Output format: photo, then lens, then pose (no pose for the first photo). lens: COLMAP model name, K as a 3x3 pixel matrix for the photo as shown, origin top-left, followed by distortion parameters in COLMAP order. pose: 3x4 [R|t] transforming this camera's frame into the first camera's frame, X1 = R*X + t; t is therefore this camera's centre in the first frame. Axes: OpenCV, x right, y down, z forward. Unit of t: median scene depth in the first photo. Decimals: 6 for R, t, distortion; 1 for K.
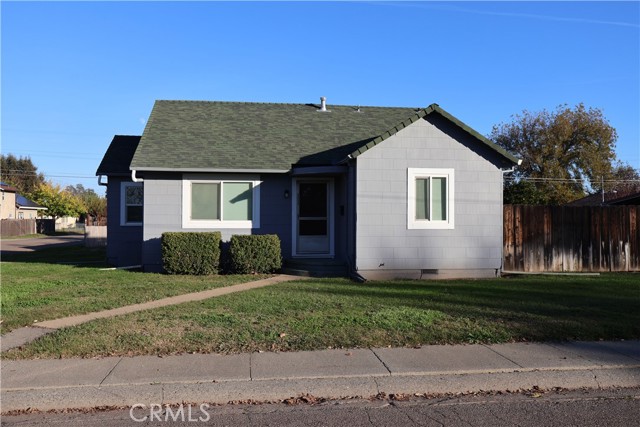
lens RADIAL K [[586.5, 0, 319.6], [0, 586.5, 214.4], [0, 0, 1]] dist [-0.007286, 0.000000]
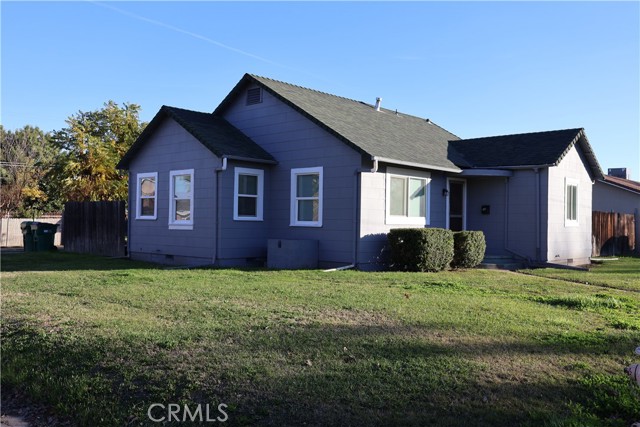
lens RADIAL K [[586.5, 0, 319.5], [0, 586.5, 213.9], [0, 0, 1]] dist [-0.007286, 0.000000]
pose [[0.777292, 0.020860, 0.628793, -0.897527], [-0.023174, 0.999721, -0.004518, 0.013808], [-0.628712, -0.011060, 0.777559, 0.322177]]
